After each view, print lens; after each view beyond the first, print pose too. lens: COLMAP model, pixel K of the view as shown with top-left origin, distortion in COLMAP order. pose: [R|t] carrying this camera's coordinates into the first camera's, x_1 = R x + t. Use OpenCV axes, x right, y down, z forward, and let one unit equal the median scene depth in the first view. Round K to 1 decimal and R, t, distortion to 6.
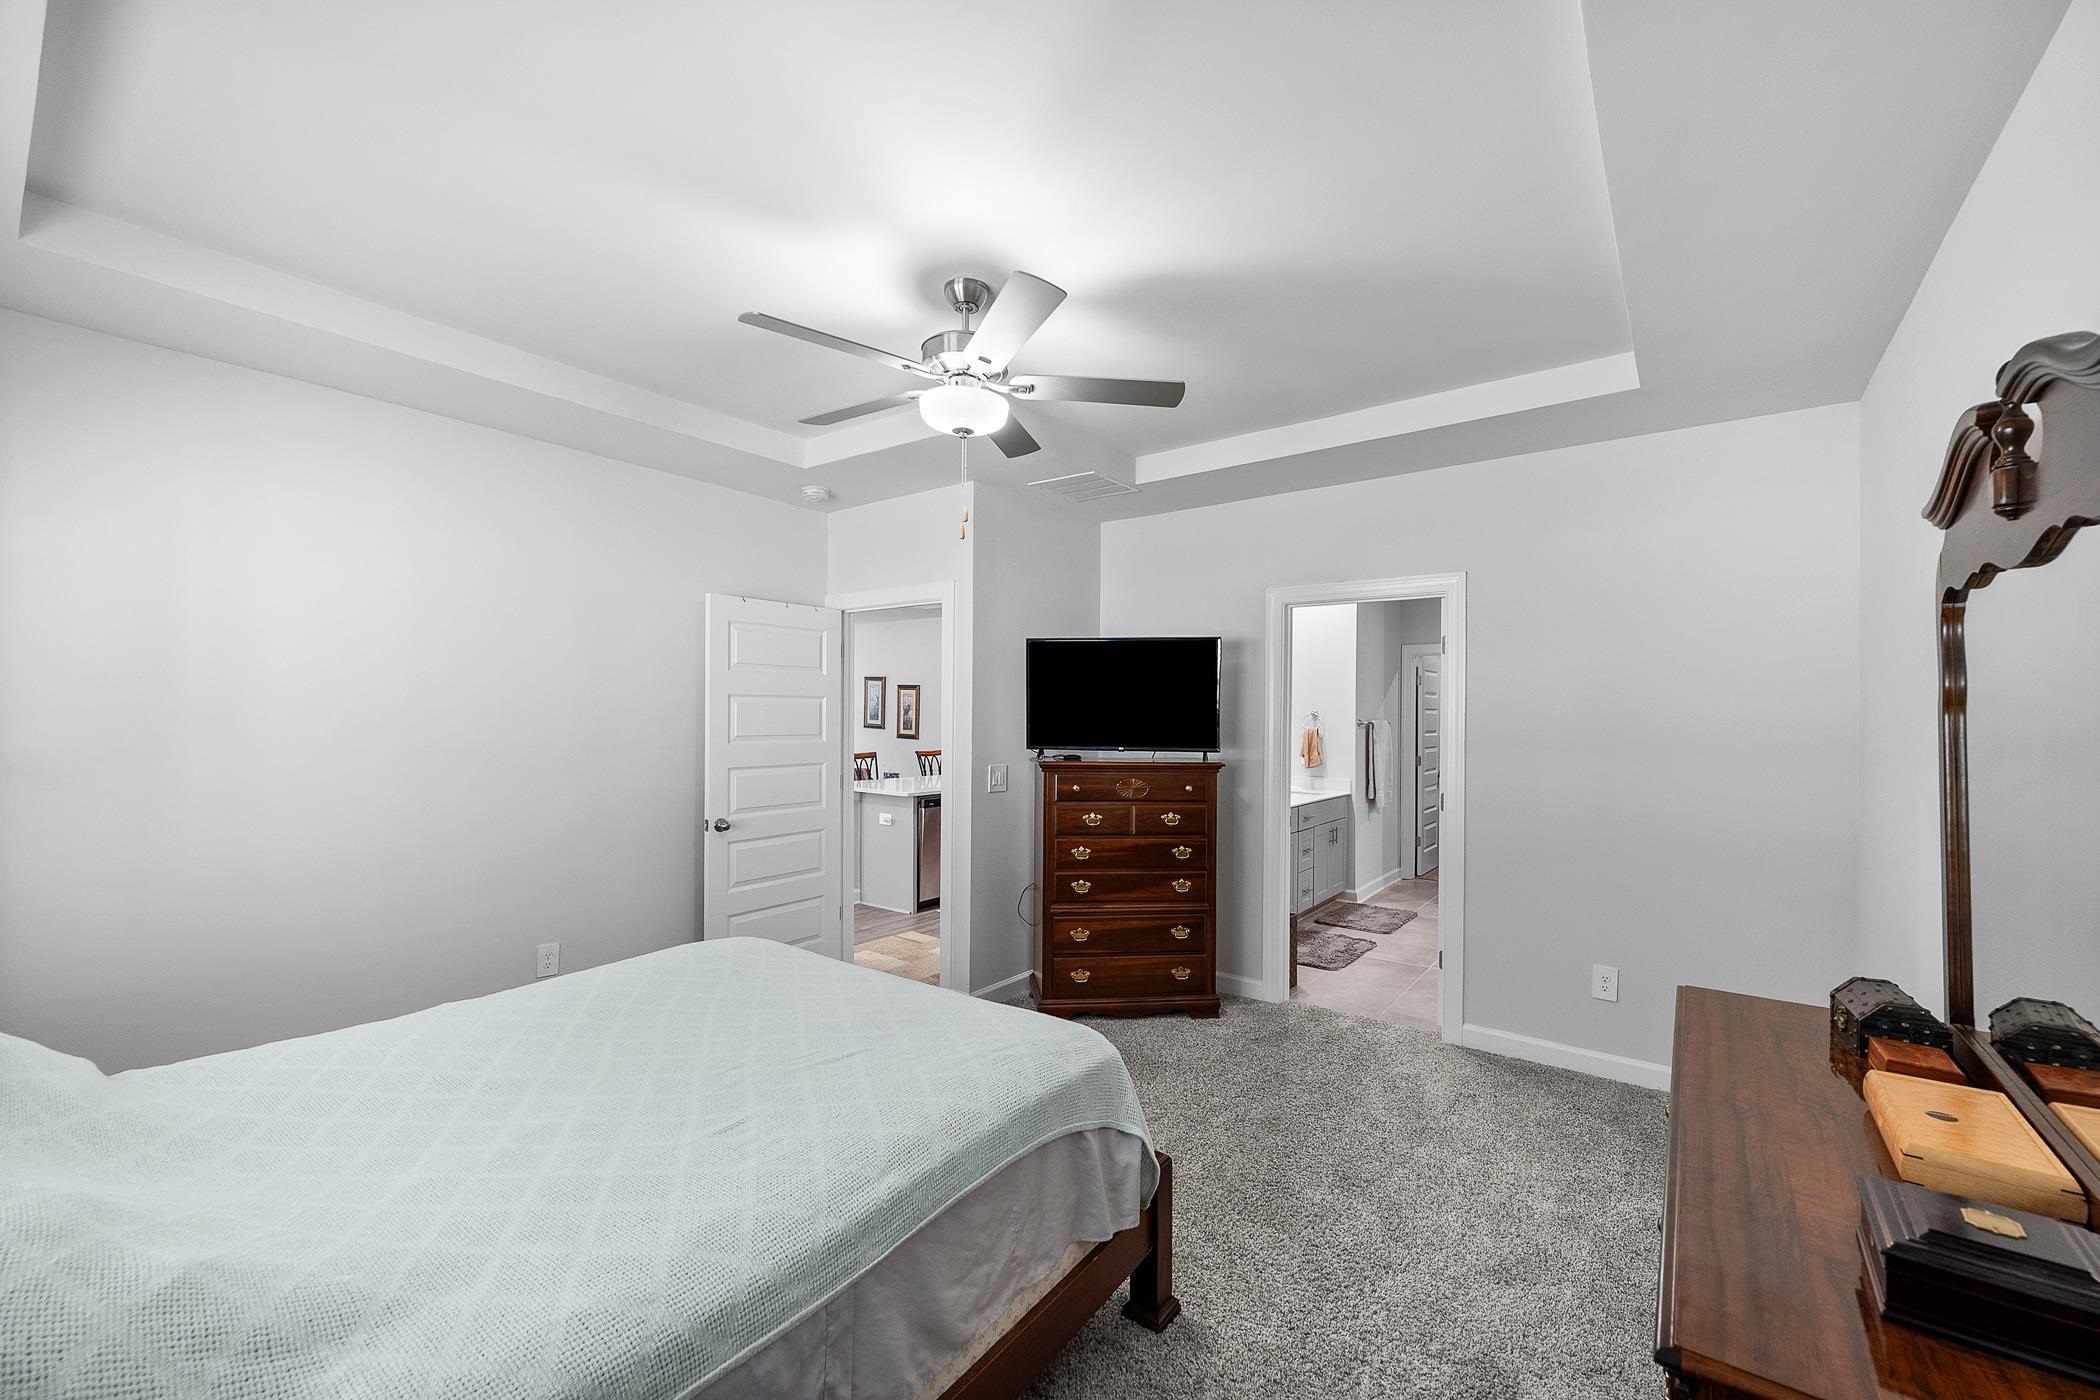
lens RADIAL K [[851.2, 0, 1050.7], [0, 851.2, 720.1], [0, 0, 1]] dist [0.000144, -0.000078]
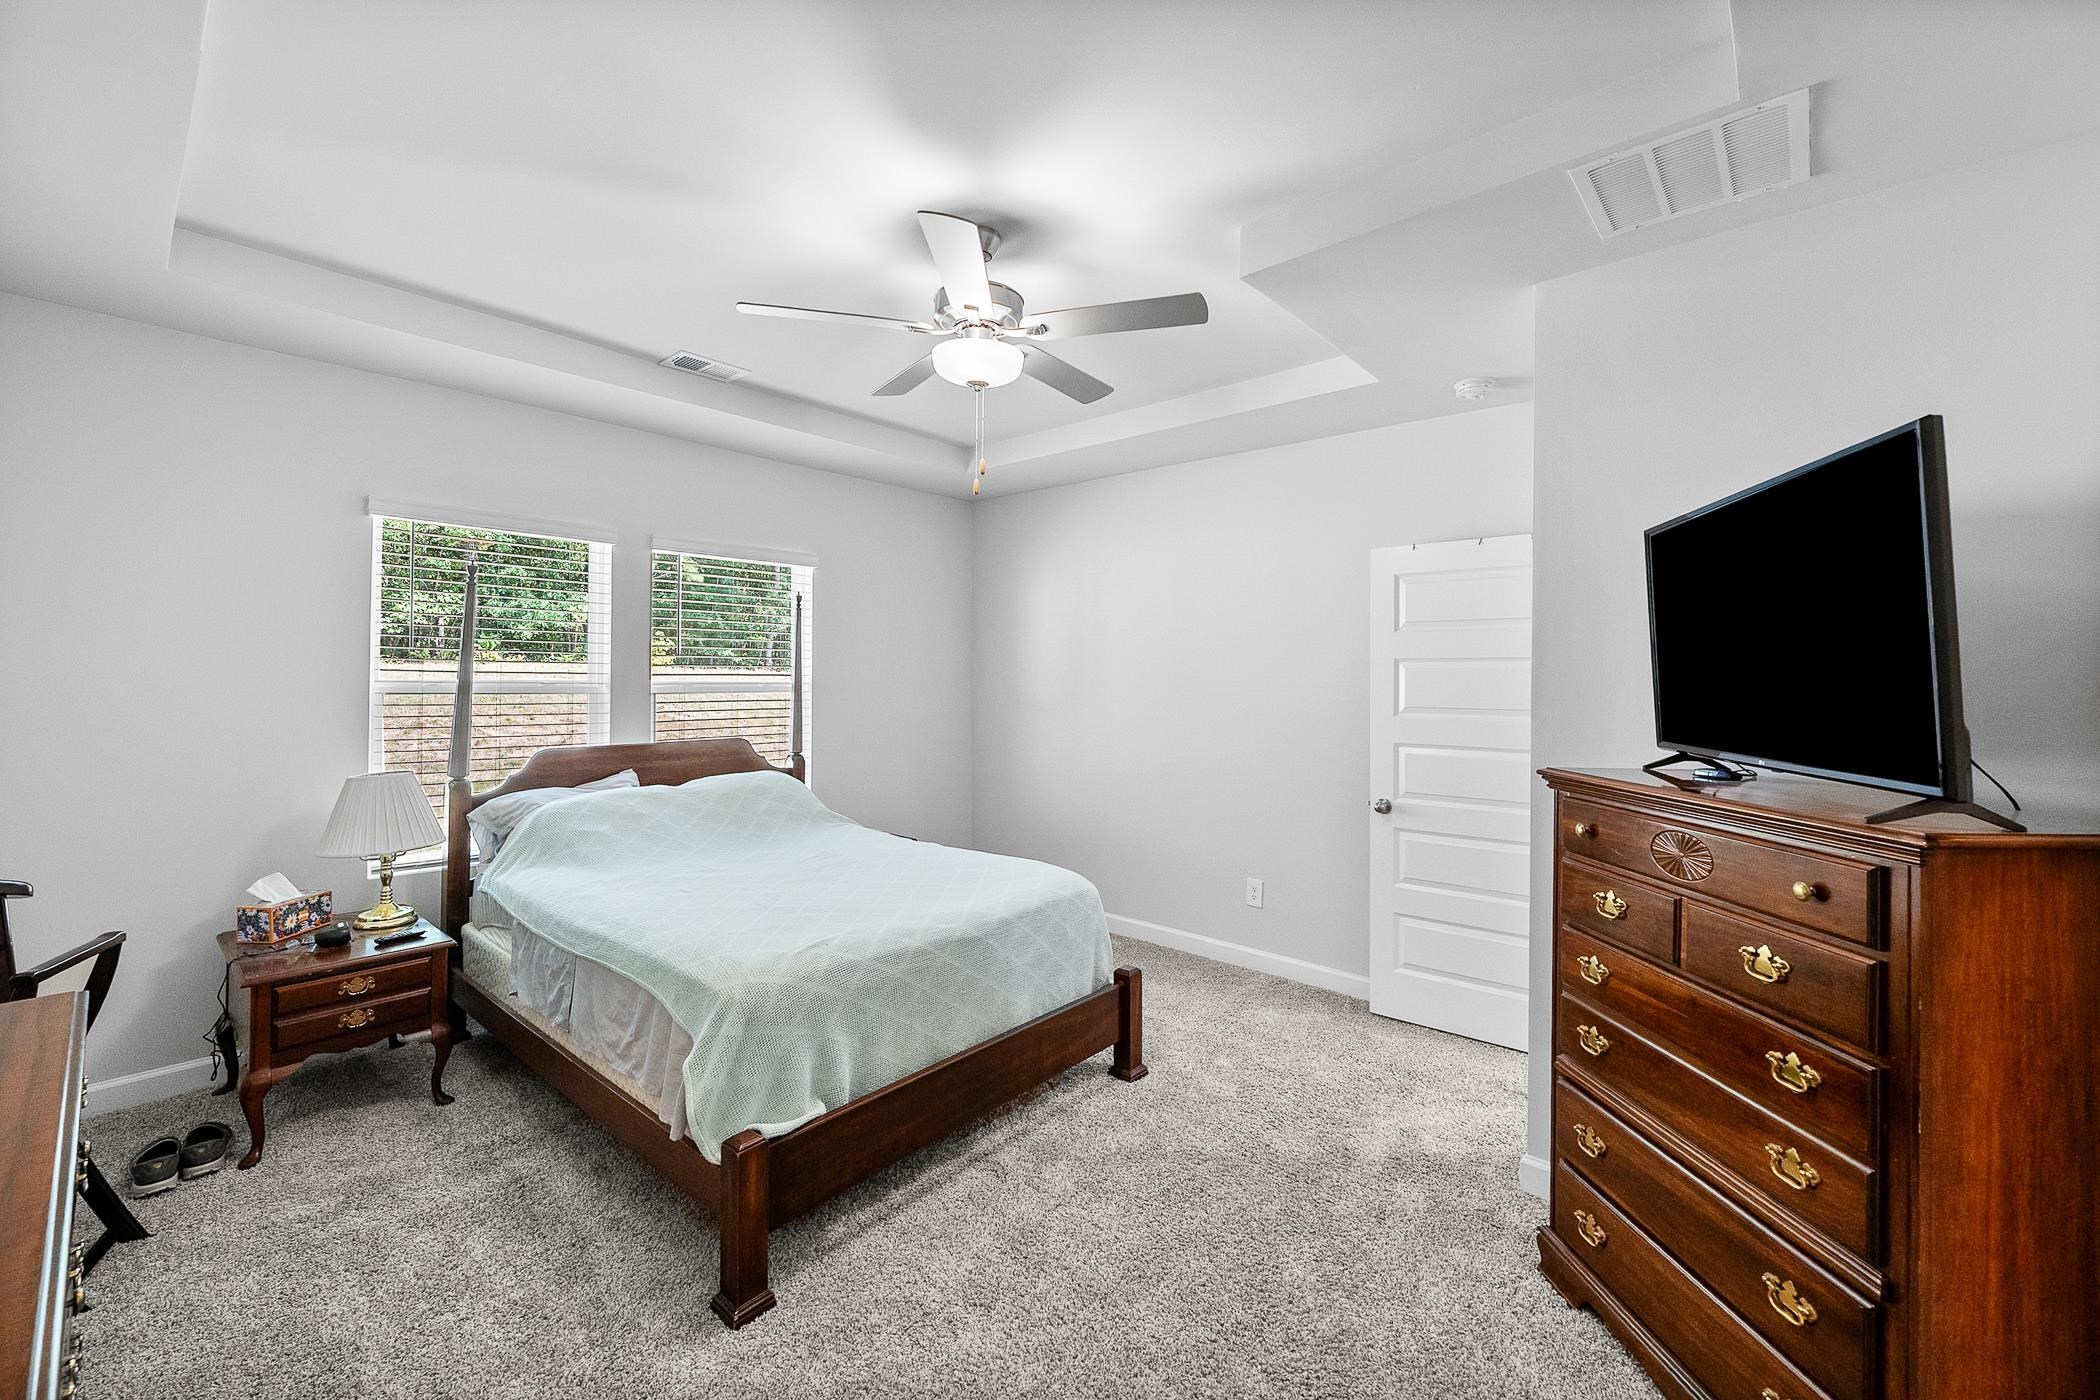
lens RADIAL K [[830.9, 0, 1034.2], [0, 830.9, 687.8], [0, 0, 1]] dist [0.001215, 0.000108]
pose [[-0.094291, -0.001033, -0.995544, 0.432546], [-0.014156, 0.999900, 0.000303, 0.002227], [0.995444, 0.014121, -0.094296, 0.596959]]
